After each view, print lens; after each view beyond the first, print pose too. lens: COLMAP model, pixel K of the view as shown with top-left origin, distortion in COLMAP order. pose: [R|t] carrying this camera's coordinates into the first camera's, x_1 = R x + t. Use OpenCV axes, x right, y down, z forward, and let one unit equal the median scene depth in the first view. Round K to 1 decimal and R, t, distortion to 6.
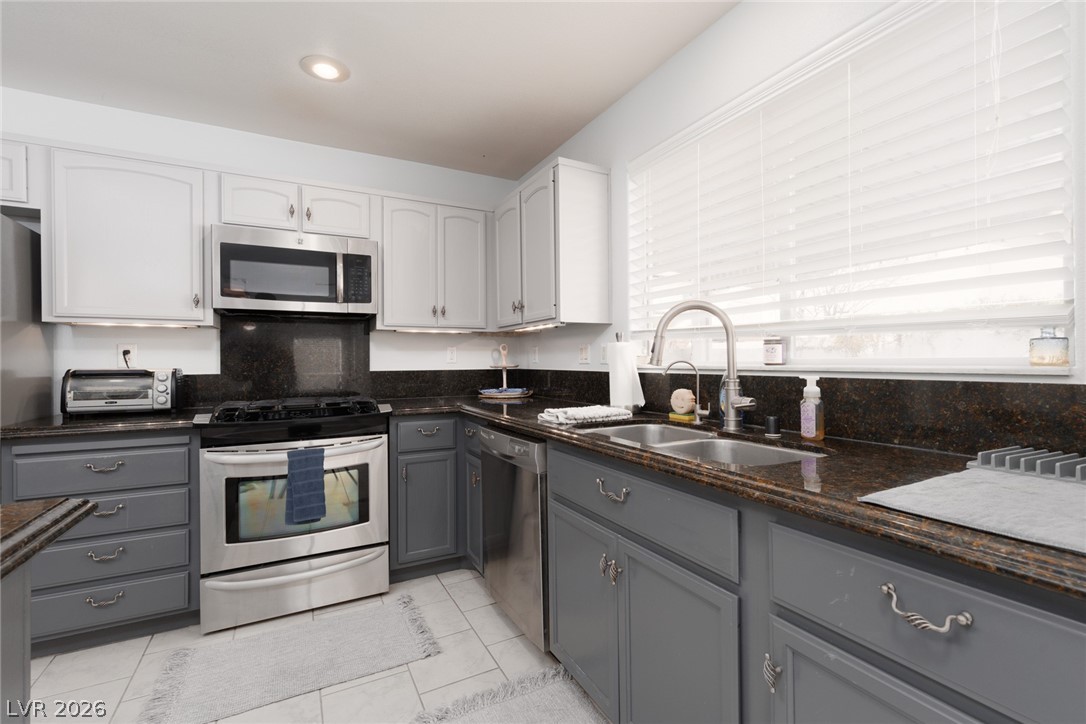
lens RADIAL K [[485.9, 0, 545.9], [0, 485.9, 361.1], [0, 0, 1]] dist [0.006210, -0.001246]
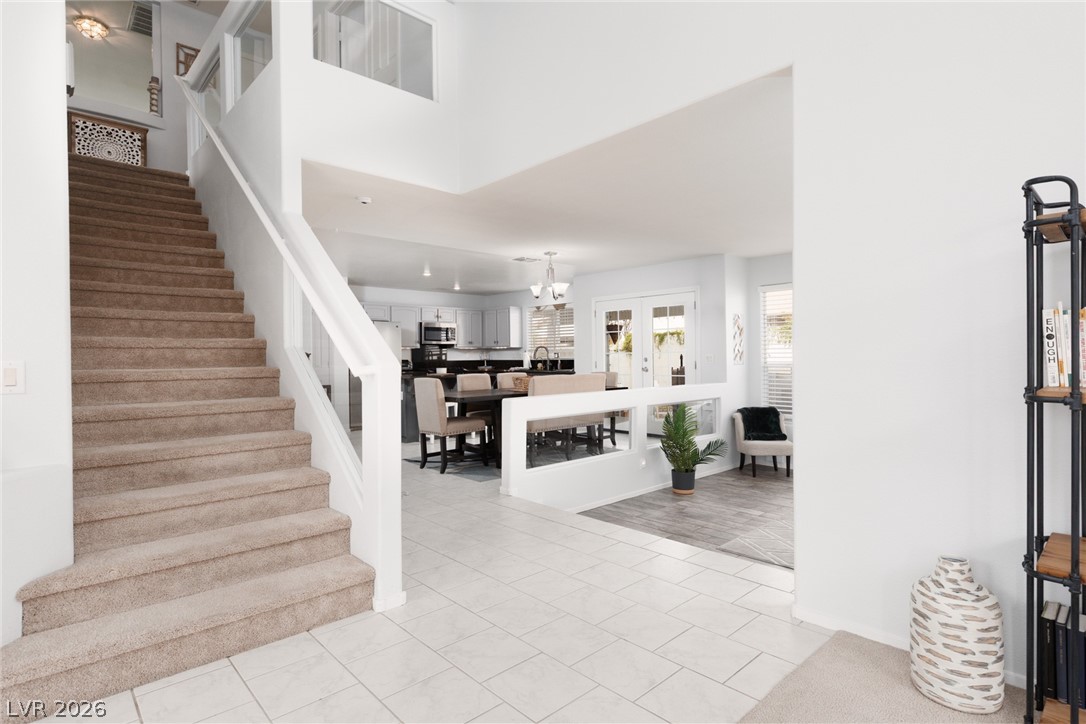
lens RADIAL K [[551.2, 0, 544.3], [0, 551.2, 363.7], [0, 0, 1]] dist [0.000885, 0.000136]
pose [[0.963865, -0.006674, 0.266307, -0.940706], [0.004003, 0.999936, 0.010570, 0.006544], [-0.266361, -0.009122, 0.963830, -3.559490]]
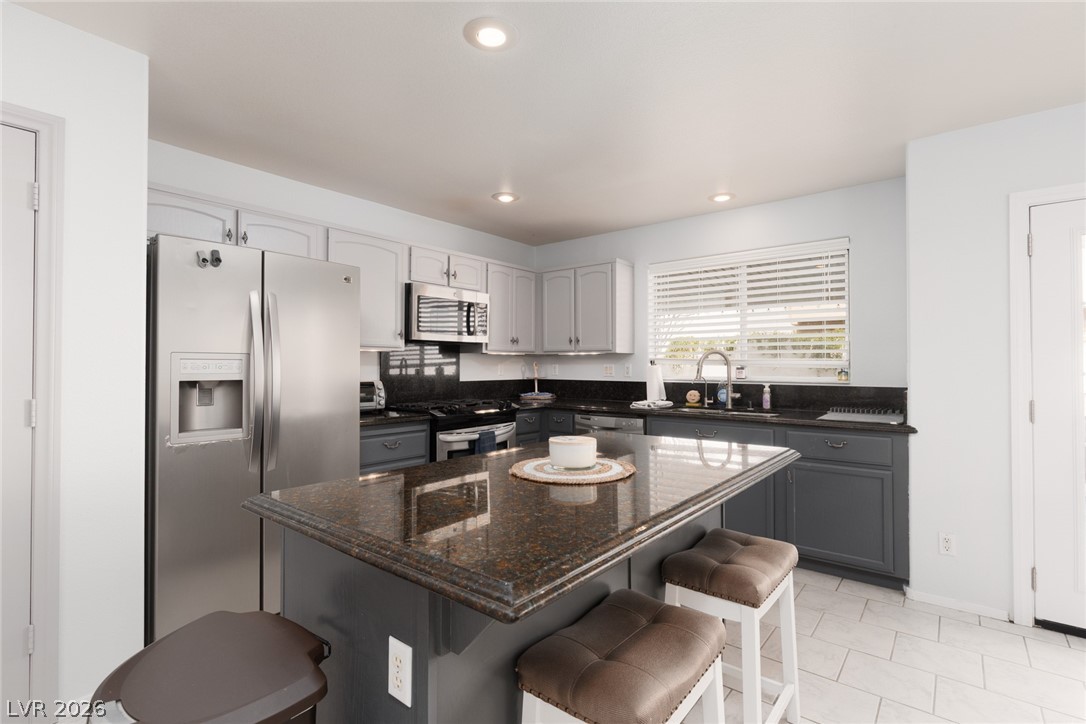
lens RADIAL K [[510.0, 0, 545.0], [0, 510.0, 361.3], [0, 0, 1]] dist [-0.002032, -0.000666]
pose [[0.917828, 0.011179, 0.396821, -0.949818], [-0.007694, 0.999917, -0.010373, -0.030598], [-0.396904, 0.006467, 0.917837, -0.582458]]
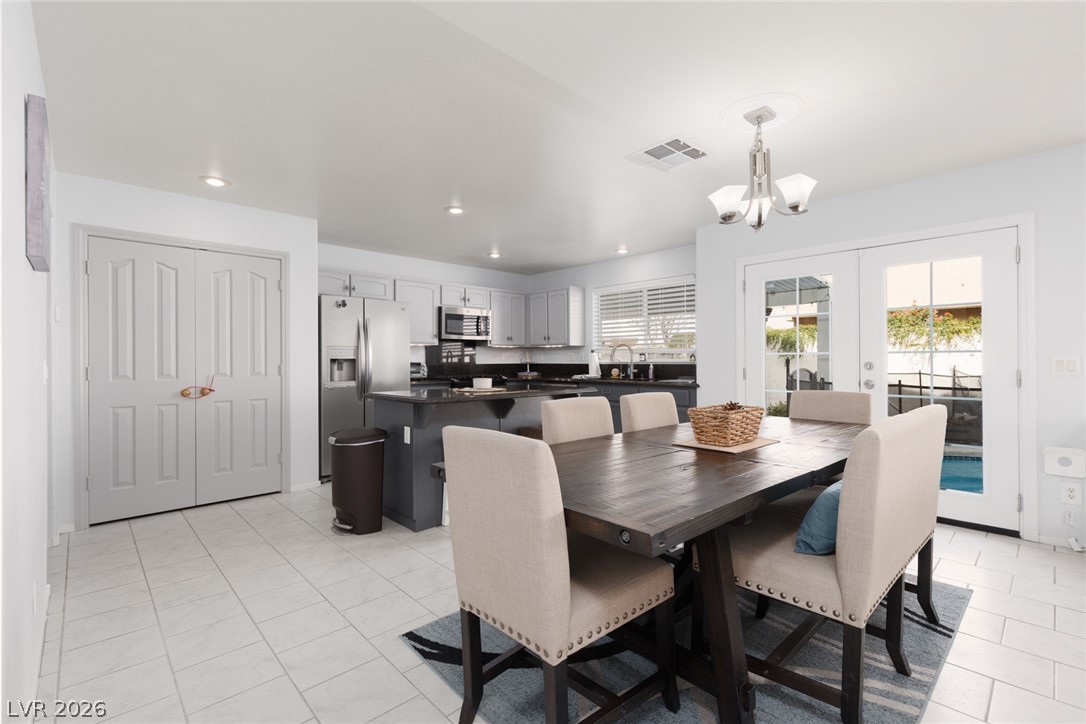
lens RADIAL K [[485.9, 0, 546.1], [0, 485.9, 362.7], [0, 0, 1]] dist [0.006210, -0.001246]
pose [[0.960540, 0.002617, 0.278129, -0.892920], [-0.003783, 0.999986, 0.003655, 0.006848], [-0.278115, -0.004563, 0.960537, -1.659442]]
